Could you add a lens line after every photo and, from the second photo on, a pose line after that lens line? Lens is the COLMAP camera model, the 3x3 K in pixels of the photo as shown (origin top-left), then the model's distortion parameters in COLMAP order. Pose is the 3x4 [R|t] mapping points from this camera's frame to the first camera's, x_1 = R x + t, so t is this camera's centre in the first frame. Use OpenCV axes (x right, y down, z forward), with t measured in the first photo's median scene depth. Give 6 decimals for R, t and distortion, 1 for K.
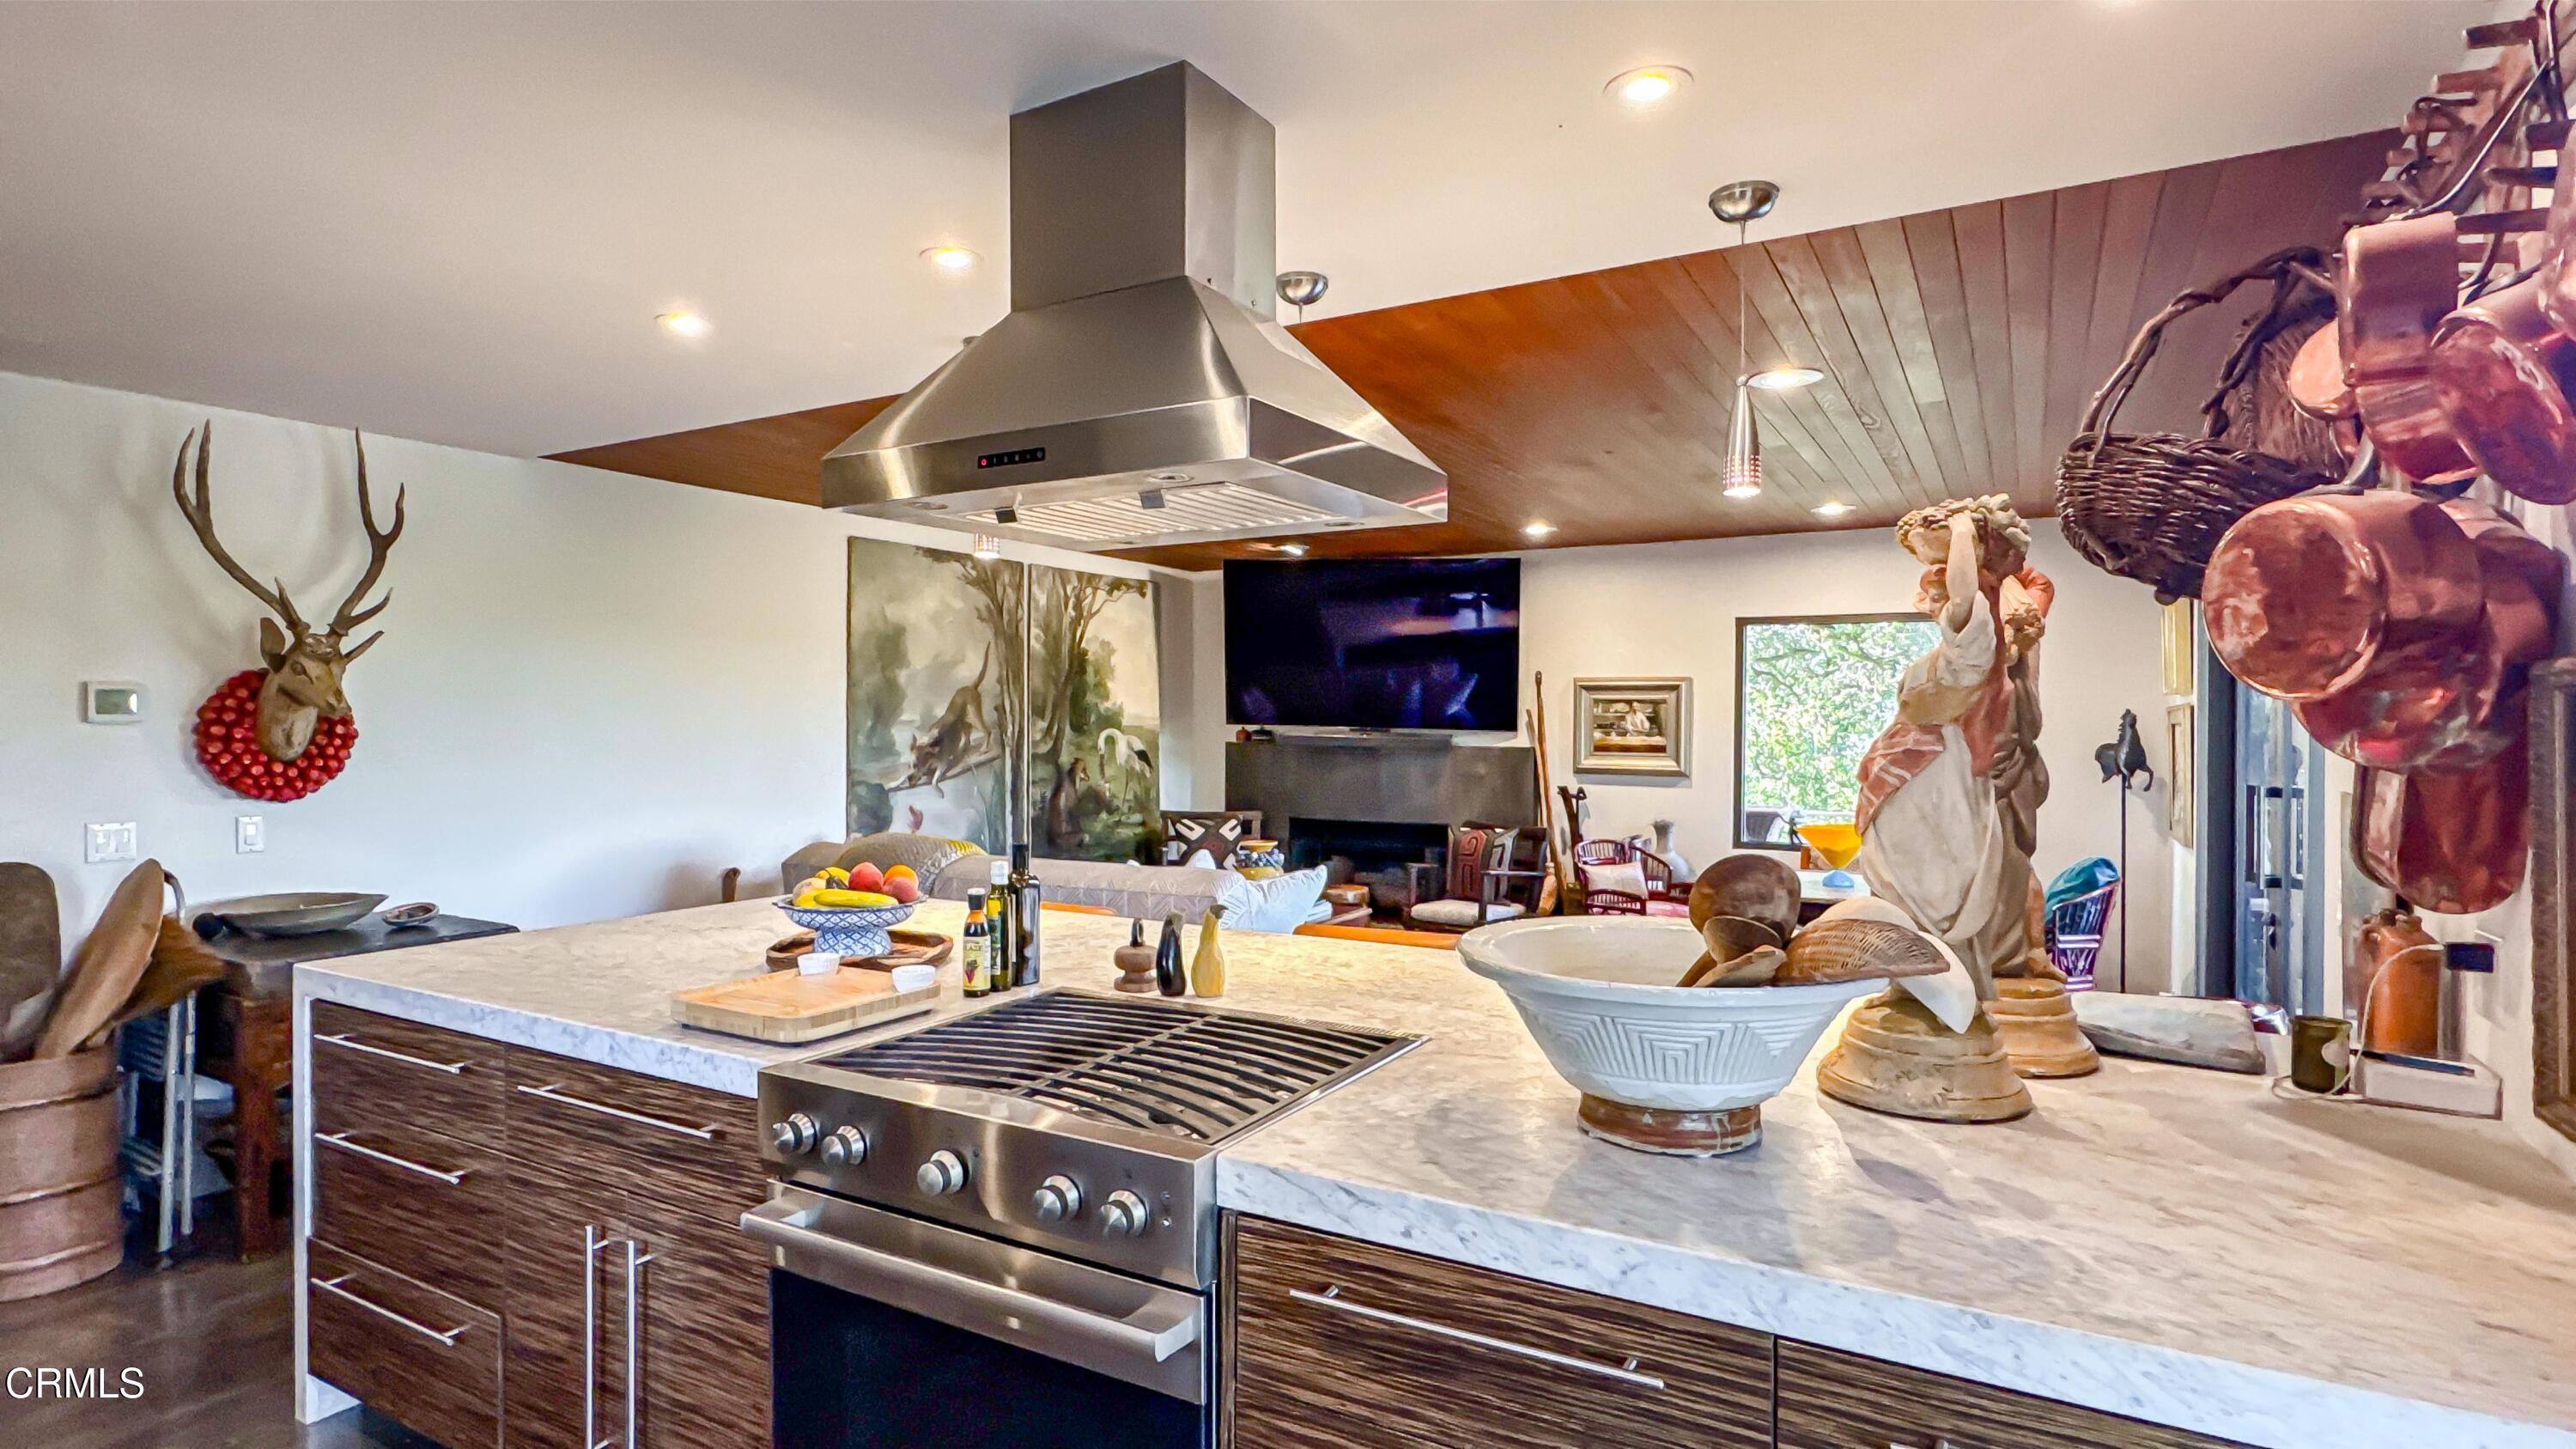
lens RADIAL K [[1273.6, 0, 1287.9], [0, 1273.6, 722.7], [0, 0, 1]] dist [-0.001477, 0.000071]
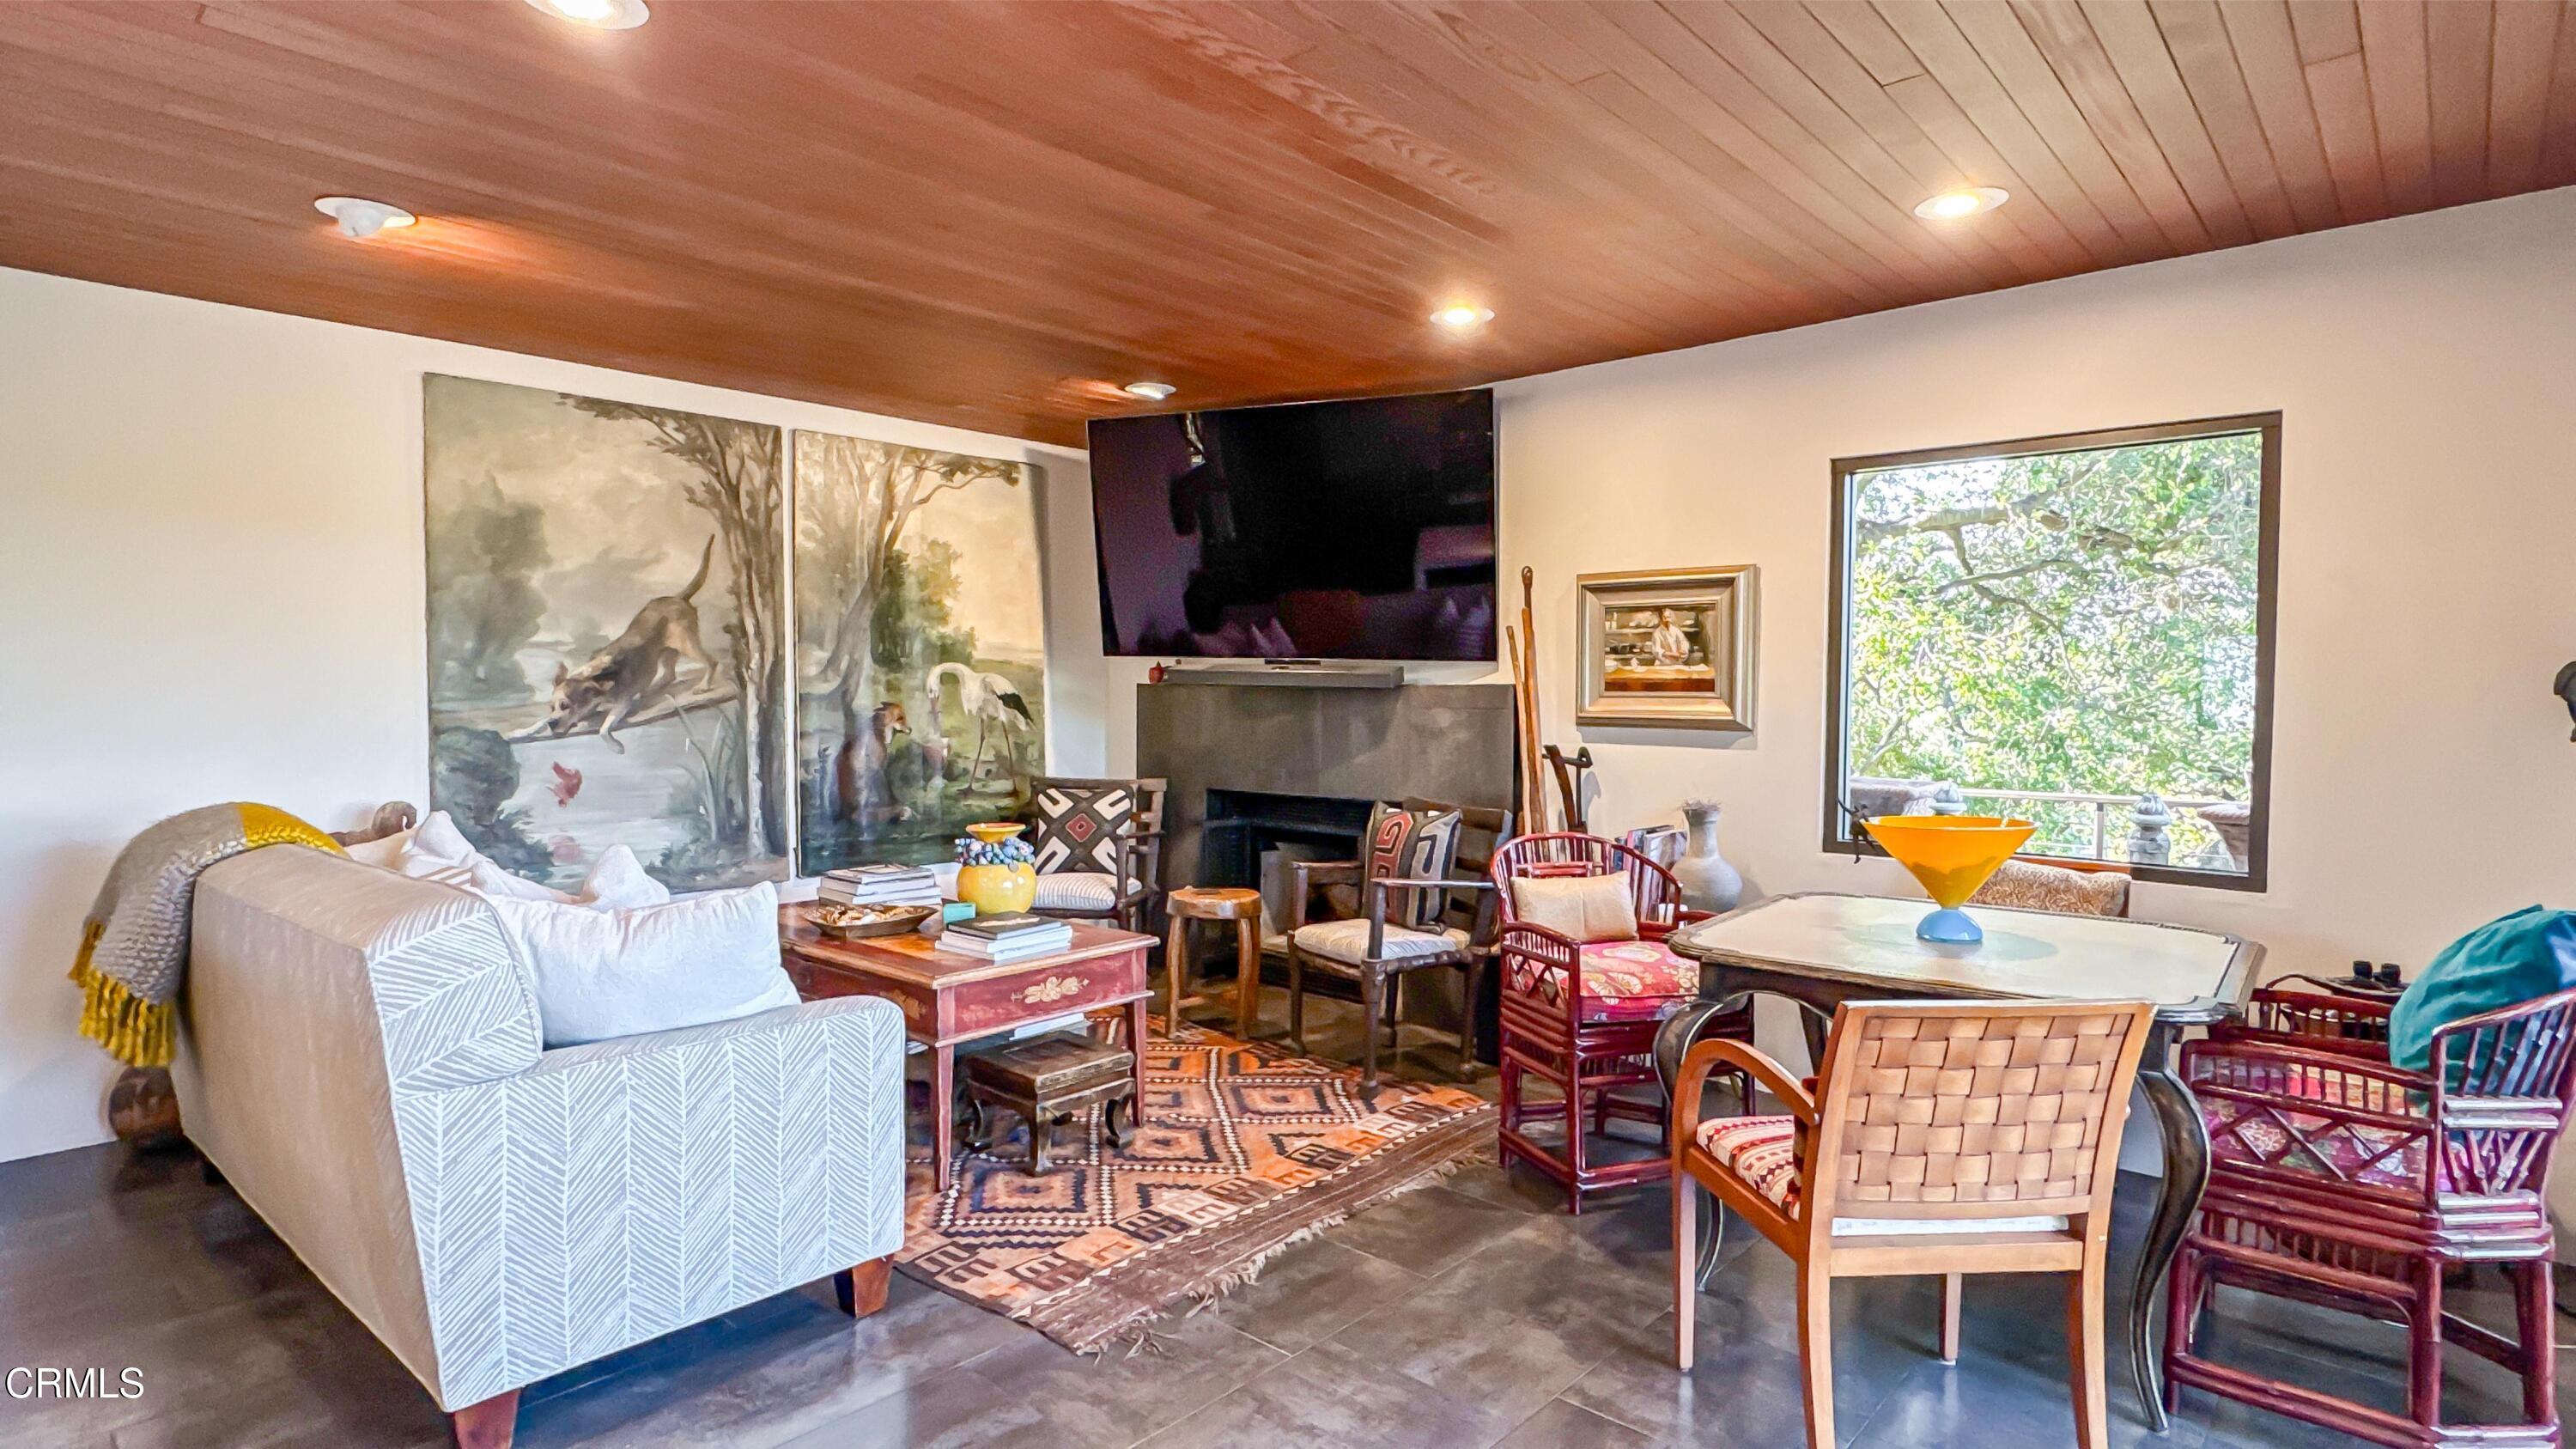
lens RADIAL K [[1273.6, 0, 1292.1], [0, 1273.6, 720.2], [0, 0, 1]] dist [-0.001477, 0.000071]
pose [[0.977675, 0.003692, -0.210092, 0.224501], [0.000827, 0.999770, 0.021418, 0.024012], [0.210123, -0.021113, 0.977447, 0.358522]]
